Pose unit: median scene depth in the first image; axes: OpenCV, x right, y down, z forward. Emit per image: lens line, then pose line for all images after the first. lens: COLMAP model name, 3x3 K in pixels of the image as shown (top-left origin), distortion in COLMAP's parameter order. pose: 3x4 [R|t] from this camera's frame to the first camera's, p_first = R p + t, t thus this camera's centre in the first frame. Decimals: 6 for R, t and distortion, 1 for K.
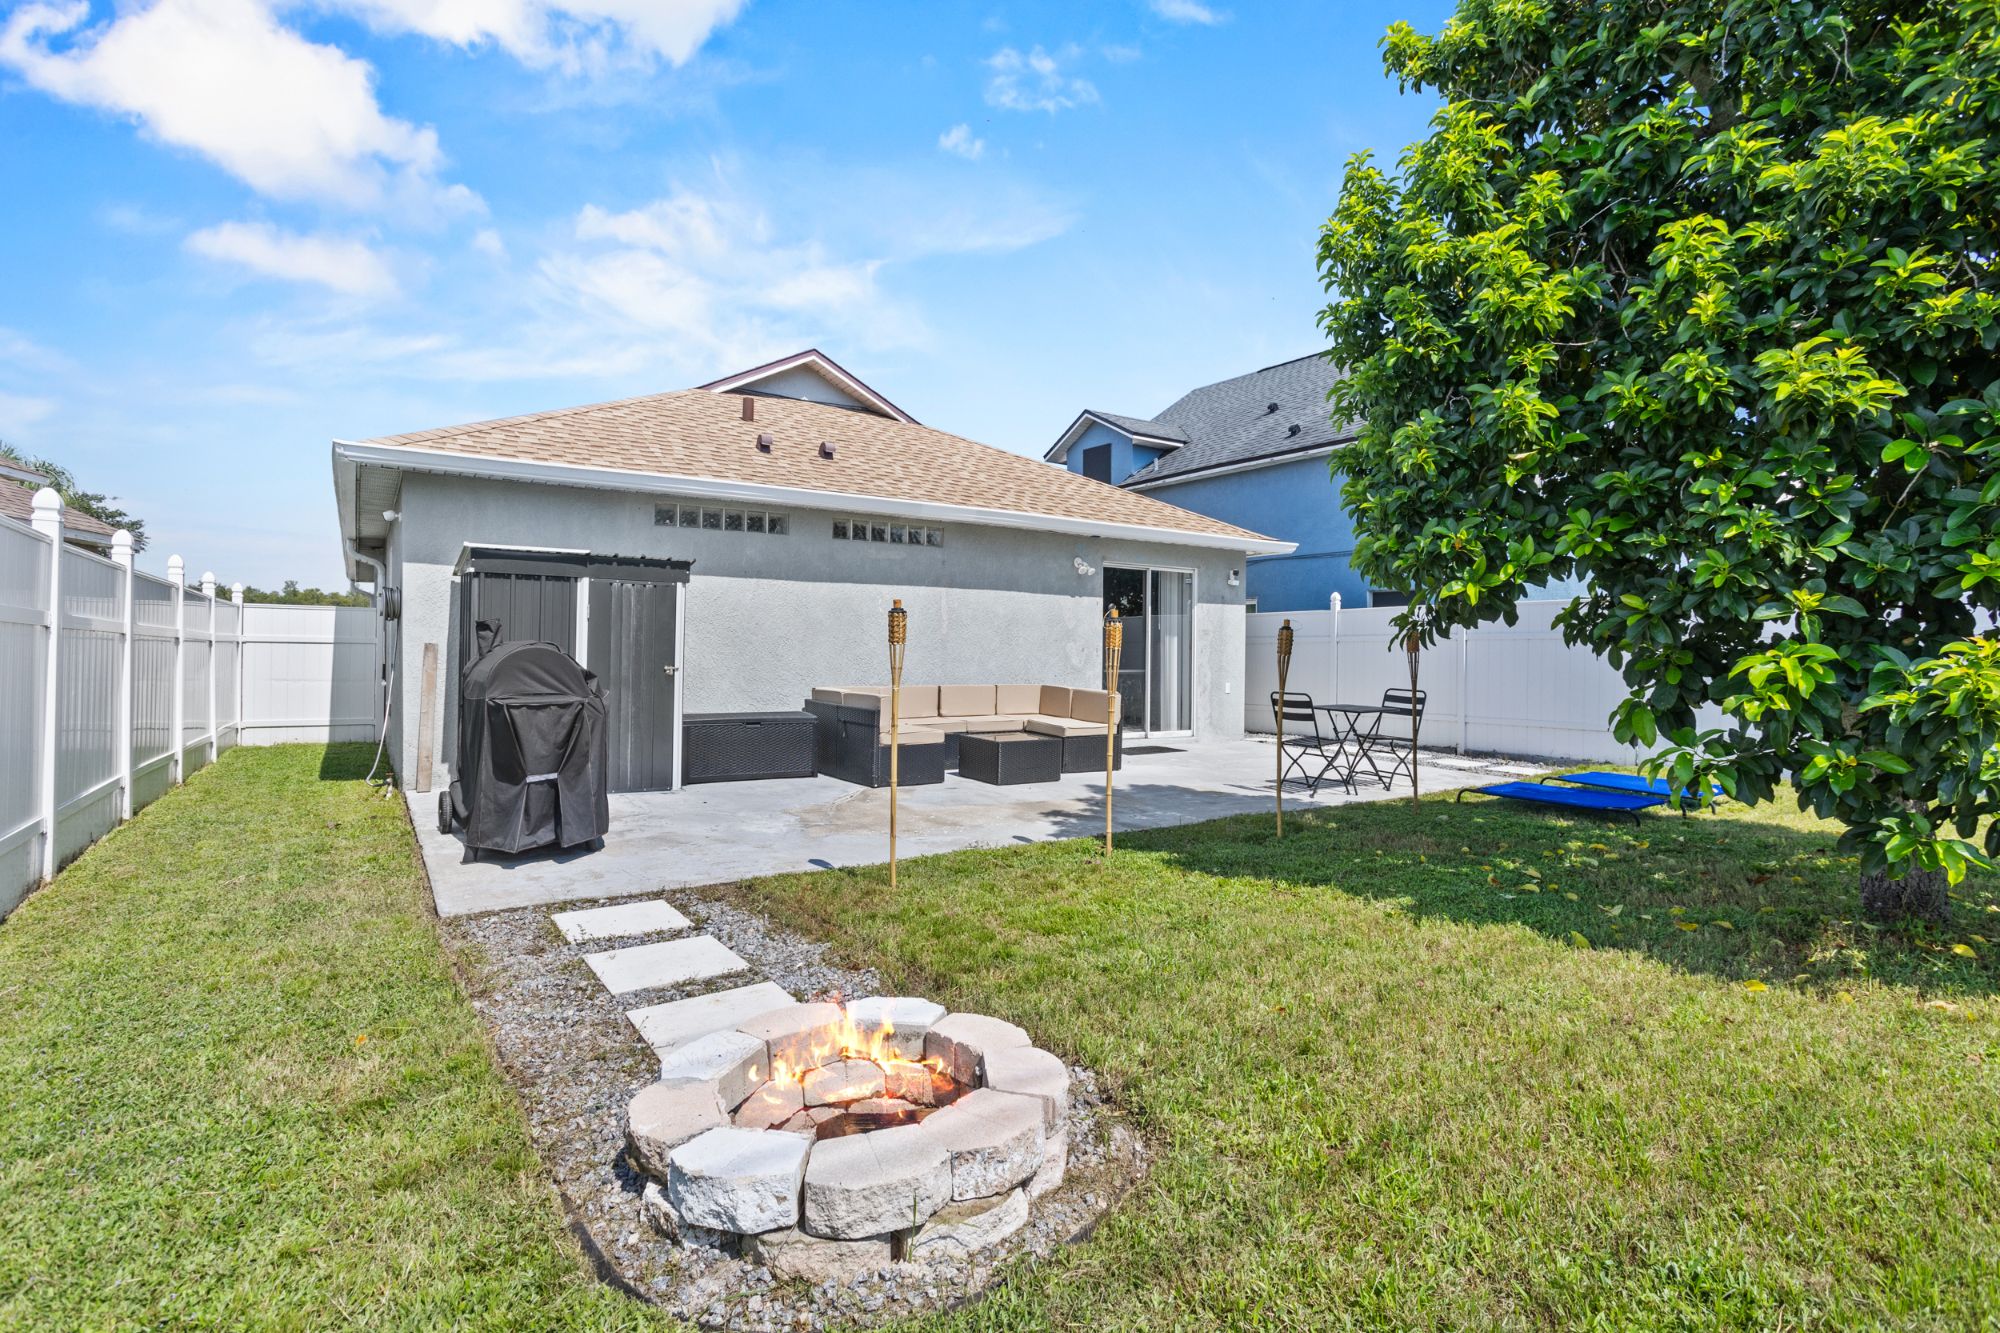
lens RADIAL K [[970.7, 0, 1003.5], [0, 970.7, 658.7], [0, 0, 1]] dist [-0.000633, 0.000390]
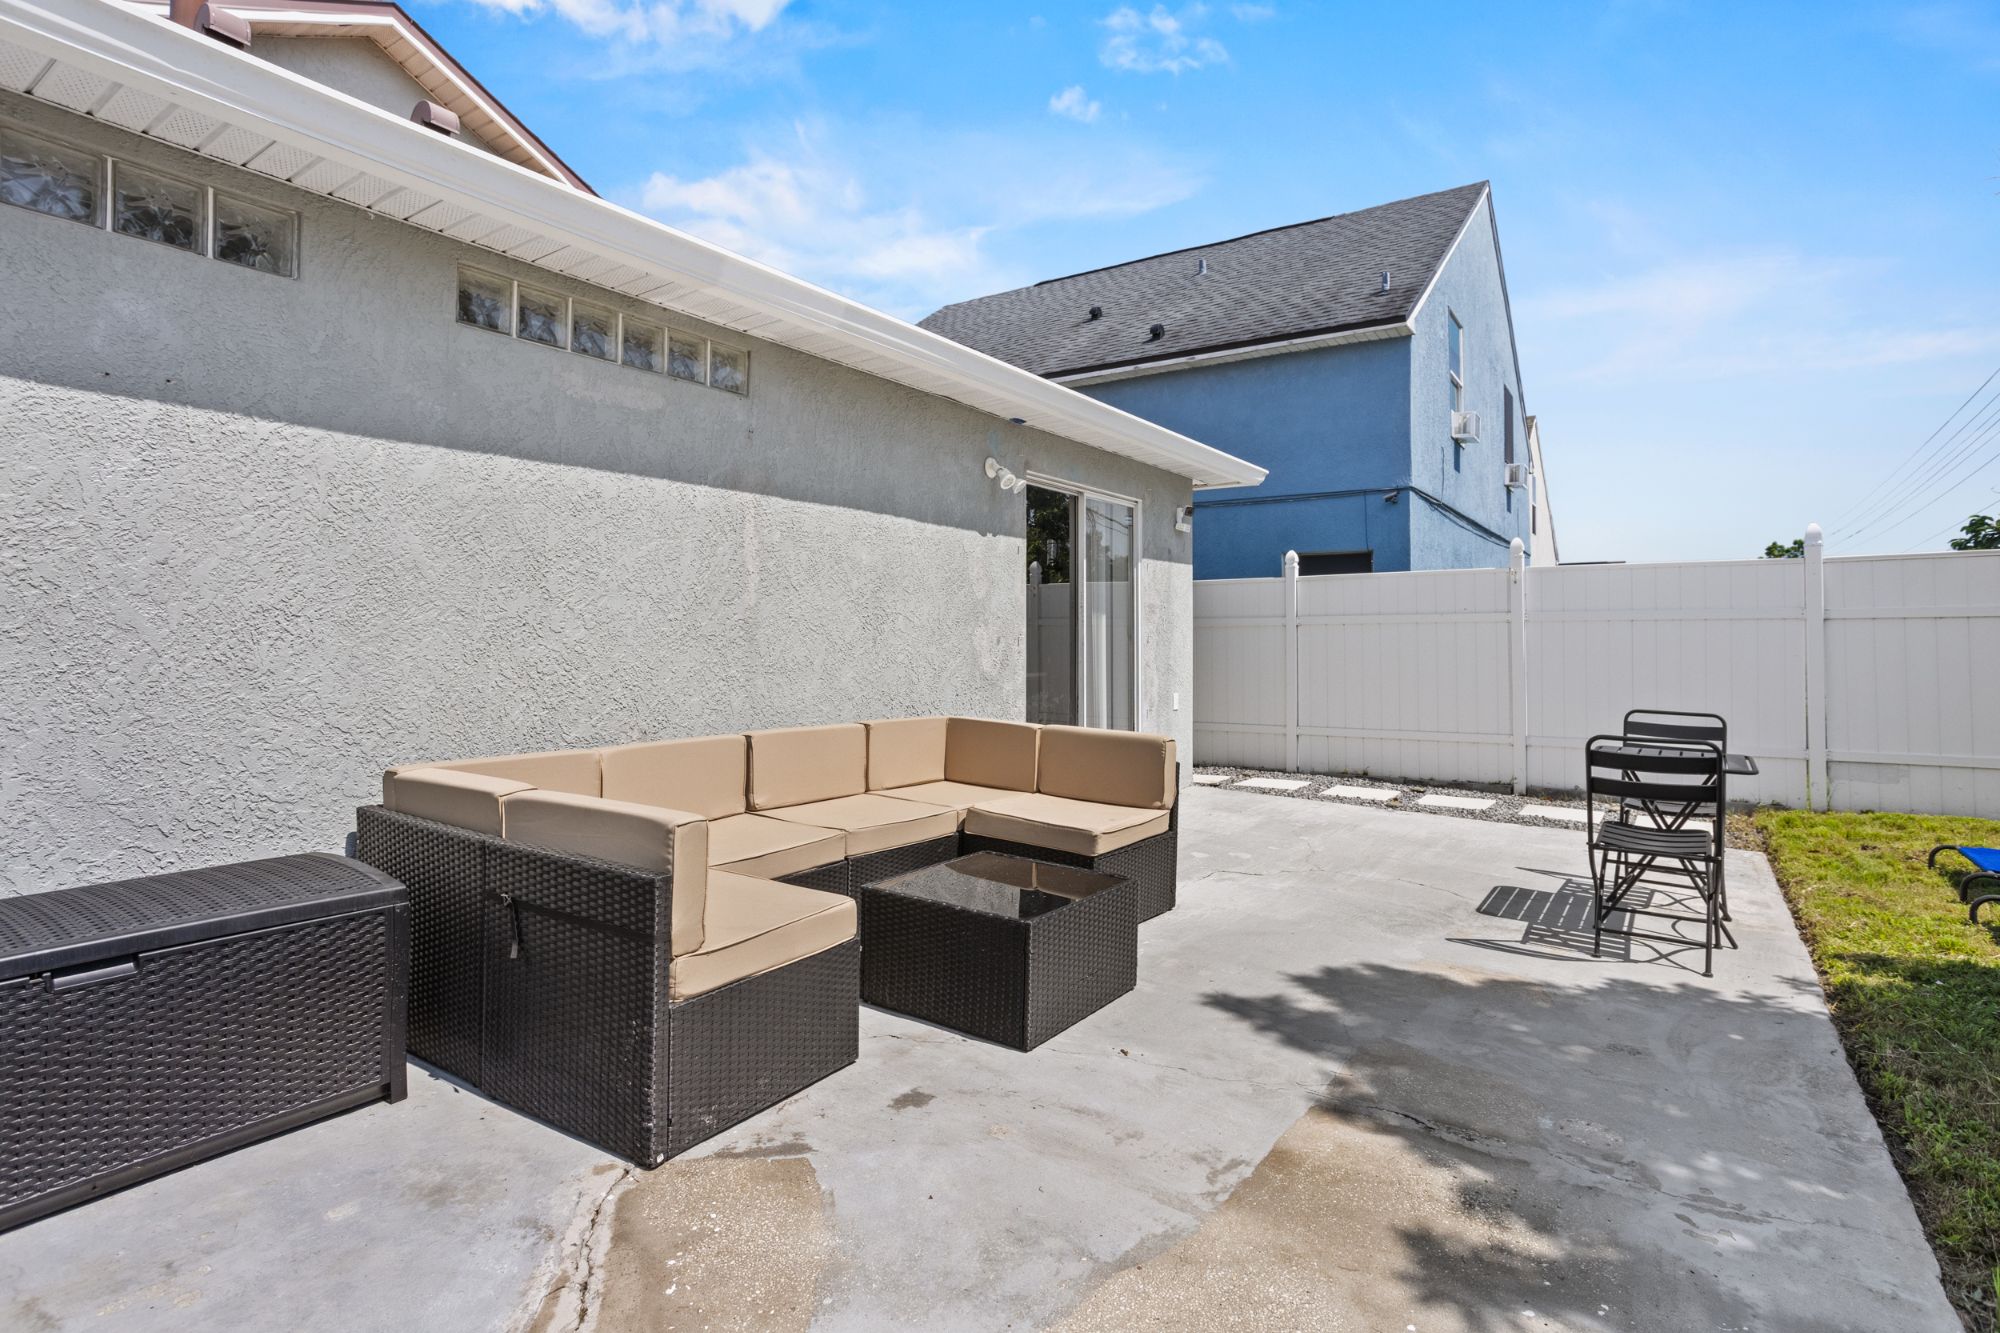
lens RADIAL K [[970.7, 0, 978.4], [0, 970.7, 623.1], [0, 0, 1]] dist [-0.000633, 0.000390]
pose [[0.937816, -0.004341, 0.347105, -0.112007], [0.013357, 0.999633, -0.023588, -0.007139], [-0.346875, 0.026758, 0.937529, 0.569102]]
